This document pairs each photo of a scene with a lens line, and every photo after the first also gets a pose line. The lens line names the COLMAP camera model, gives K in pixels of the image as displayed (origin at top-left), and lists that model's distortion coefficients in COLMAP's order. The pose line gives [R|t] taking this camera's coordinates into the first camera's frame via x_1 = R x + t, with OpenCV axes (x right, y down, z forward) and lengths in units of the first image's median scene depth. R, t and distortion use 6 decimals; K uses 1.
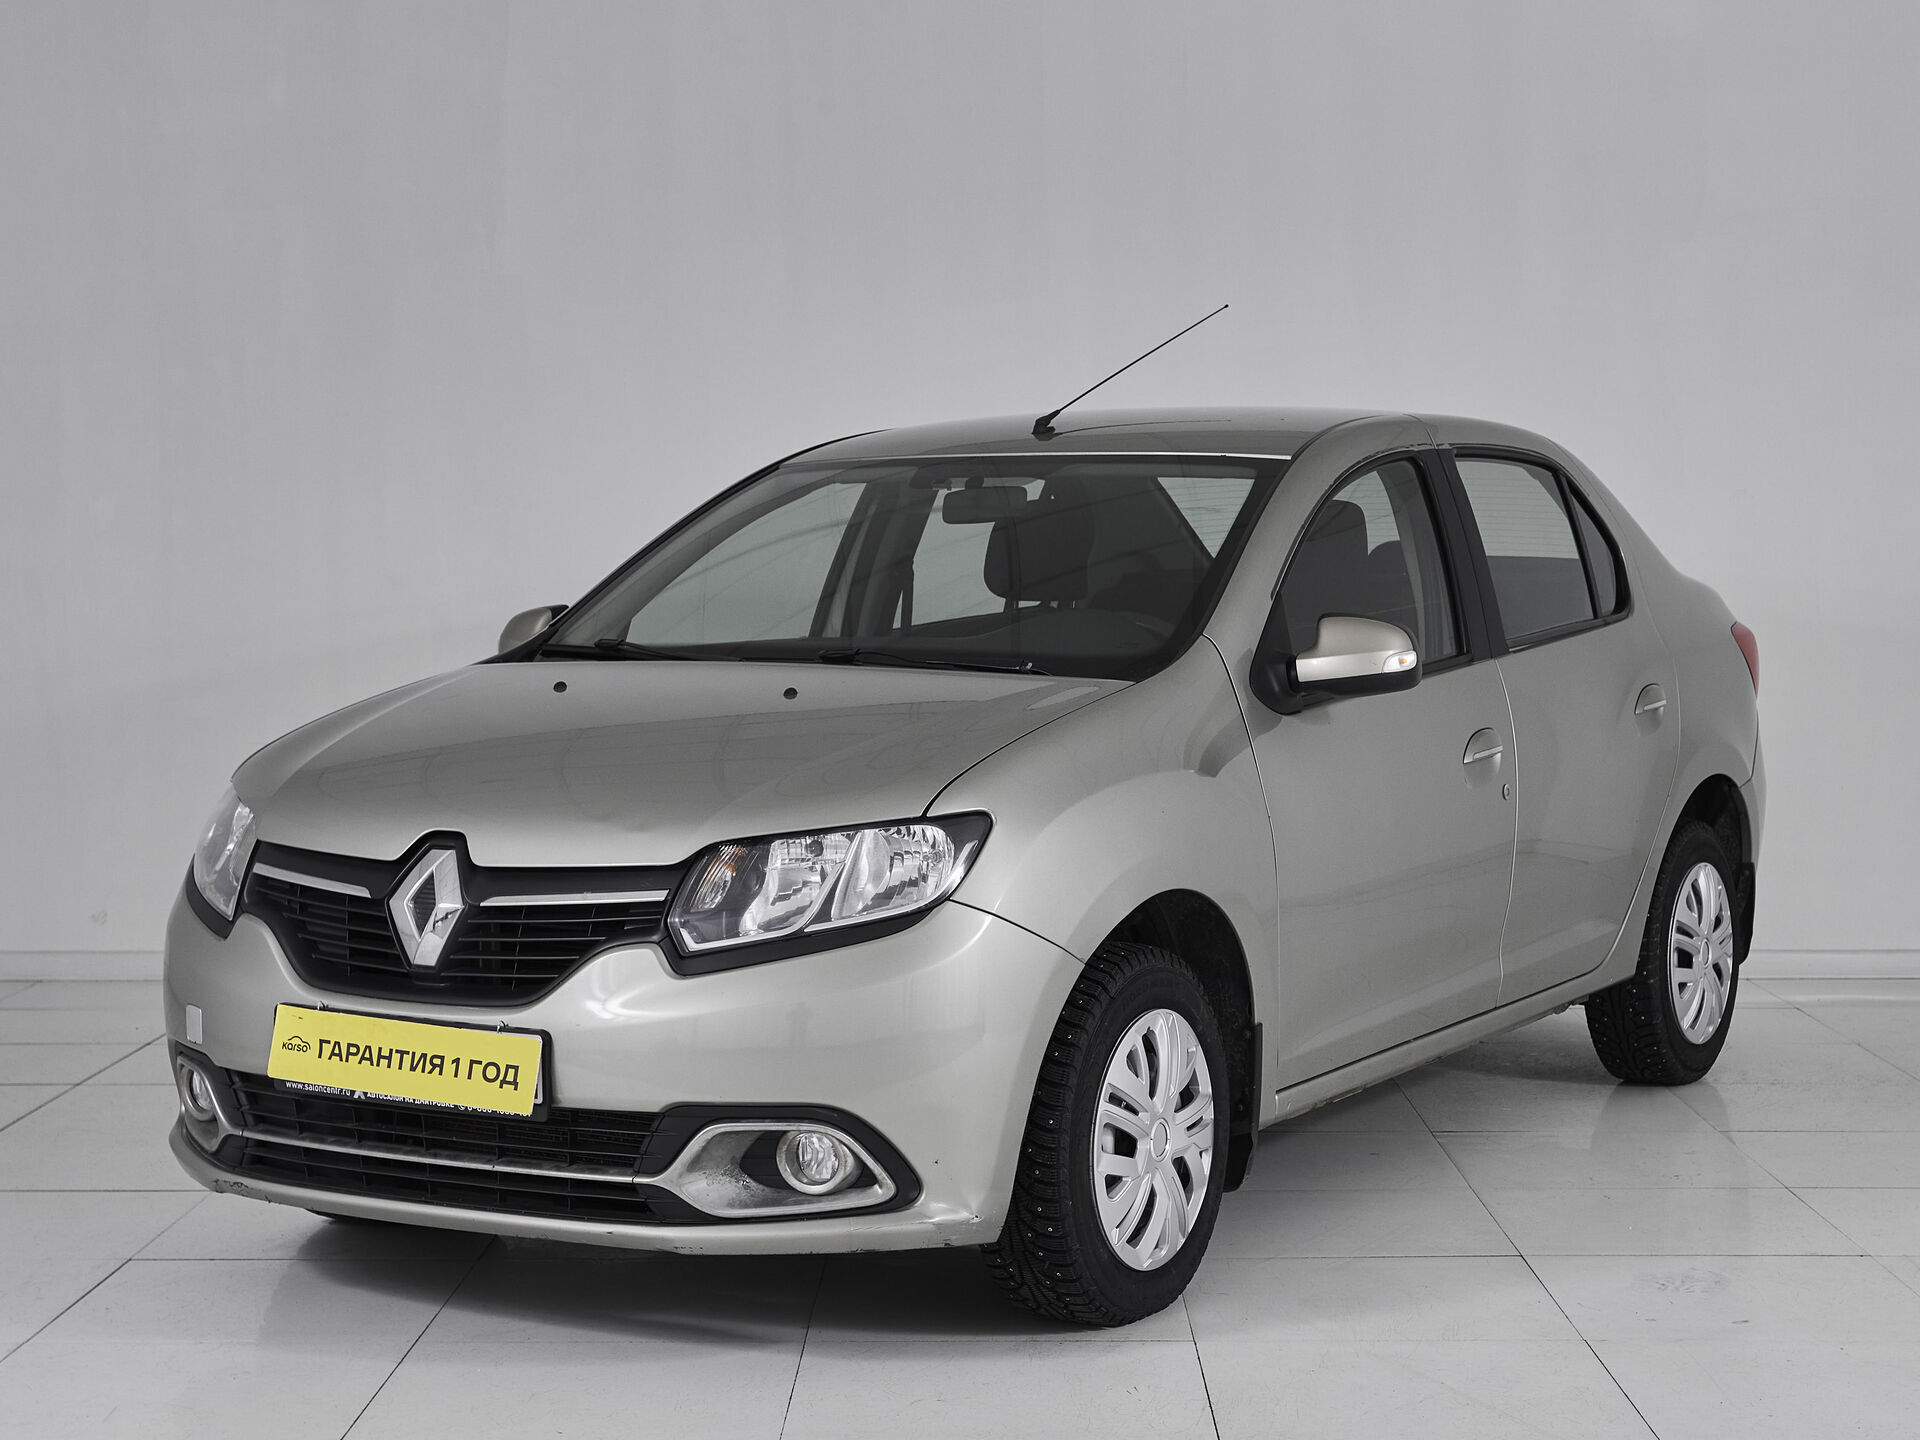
lens RADIAL K [[3324.1, 0, 960.0], [0, 3324.1, 720.0], [0, 0, 1]] dist [0.074396, -0.192465]
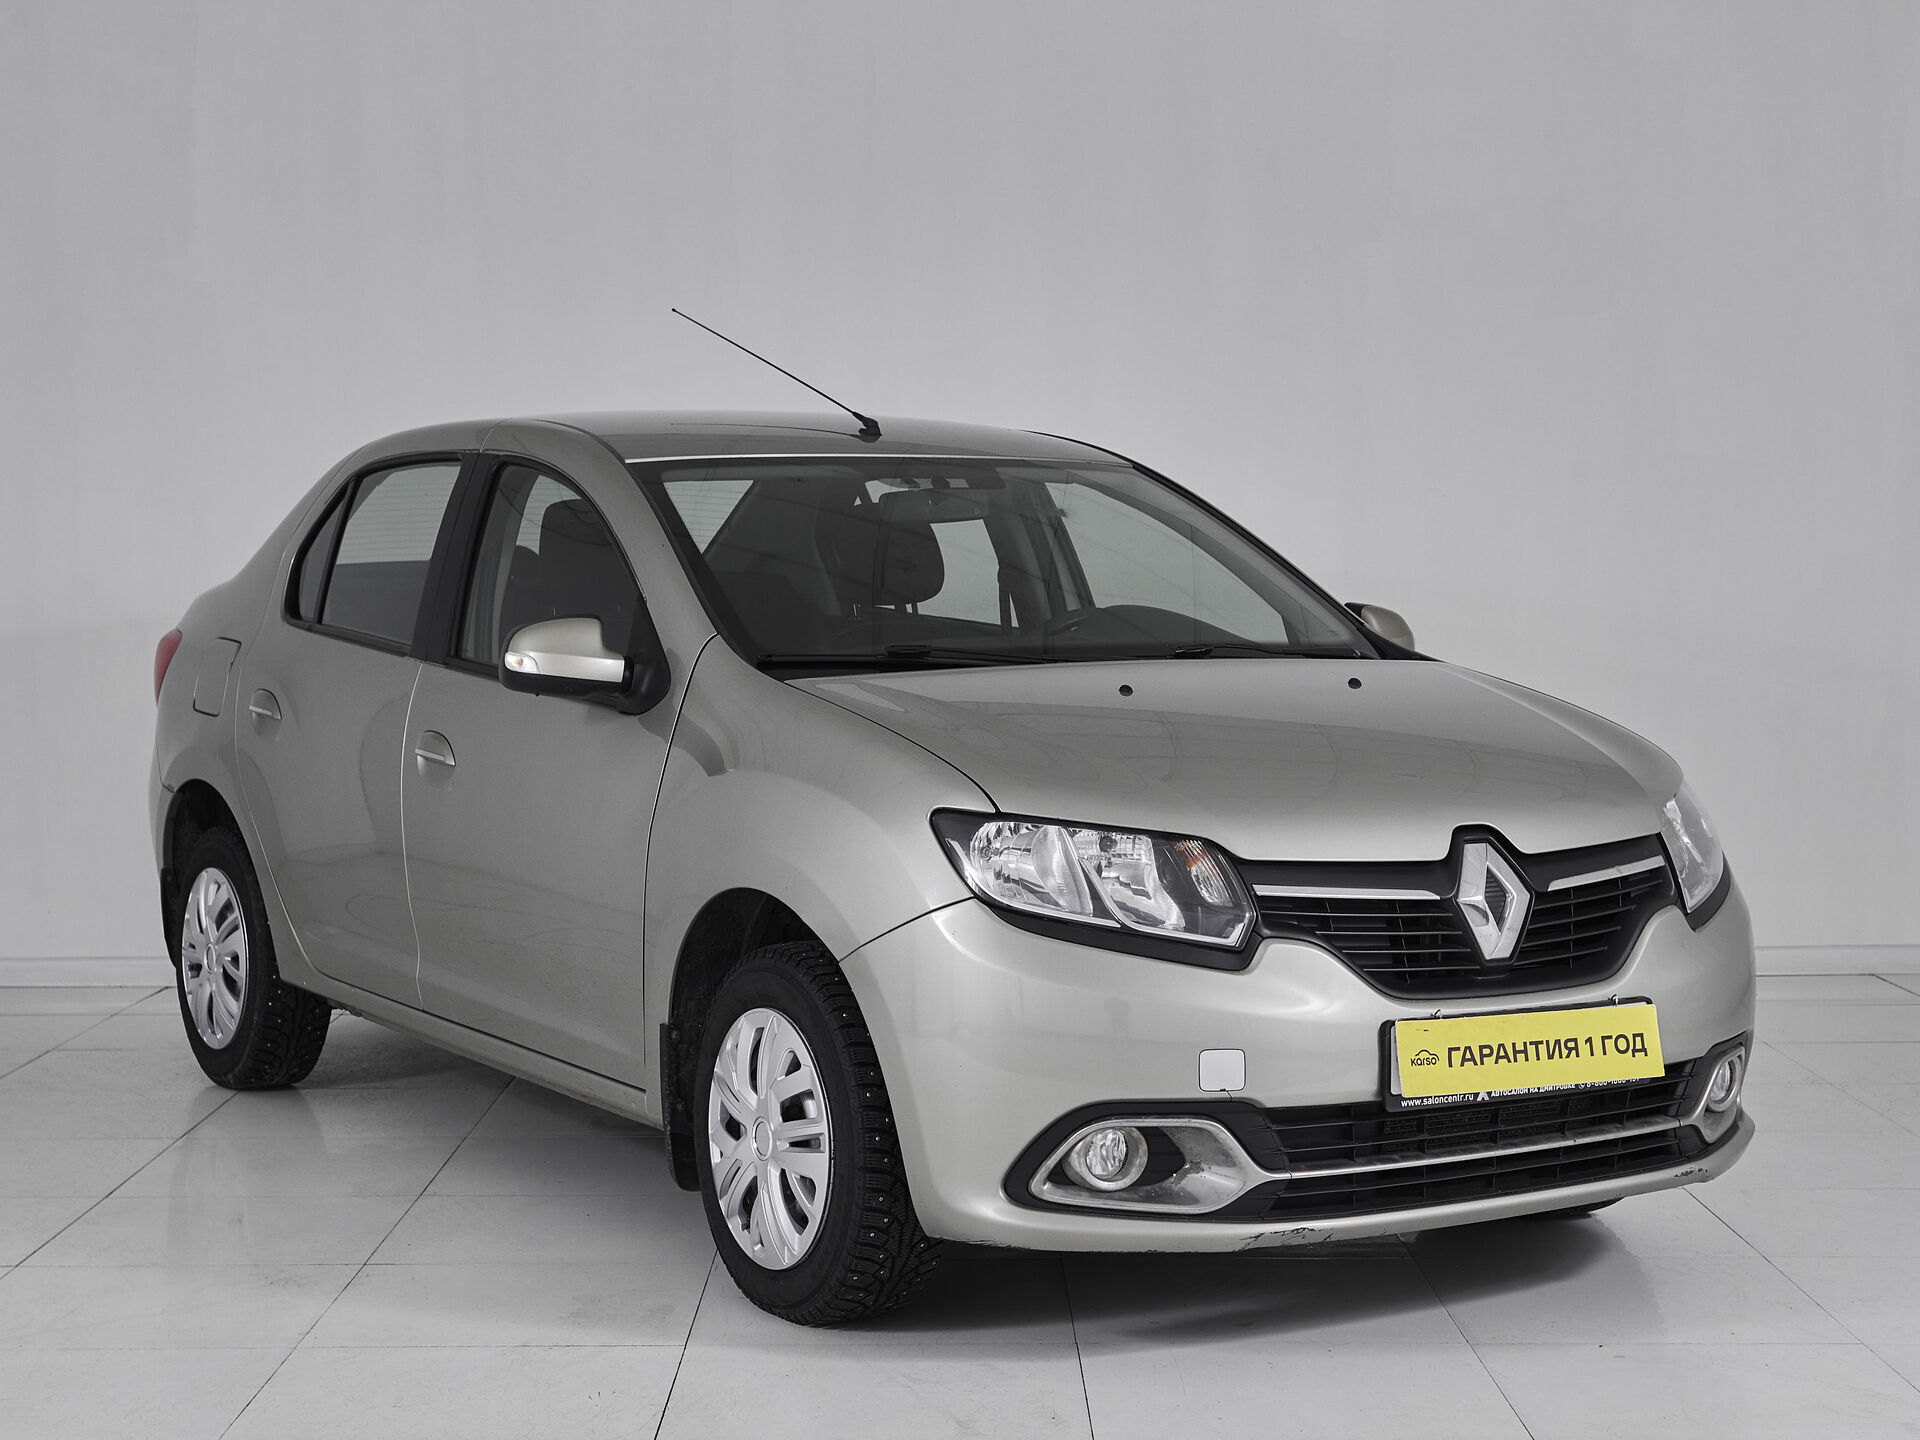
lens RADIAL K [[3324.1, 0, 960.0], [0, 3324.1, 720.0], [0, 0, 1]] dist [0.074396, -0.192465]
pose [[0.441541, -0.045973, 0.896062, -1.143680], [0.056302, 0.998138, 0.023467, -0.030999], [-0.895473, 0.040088, 0.443308, 0.708310]]
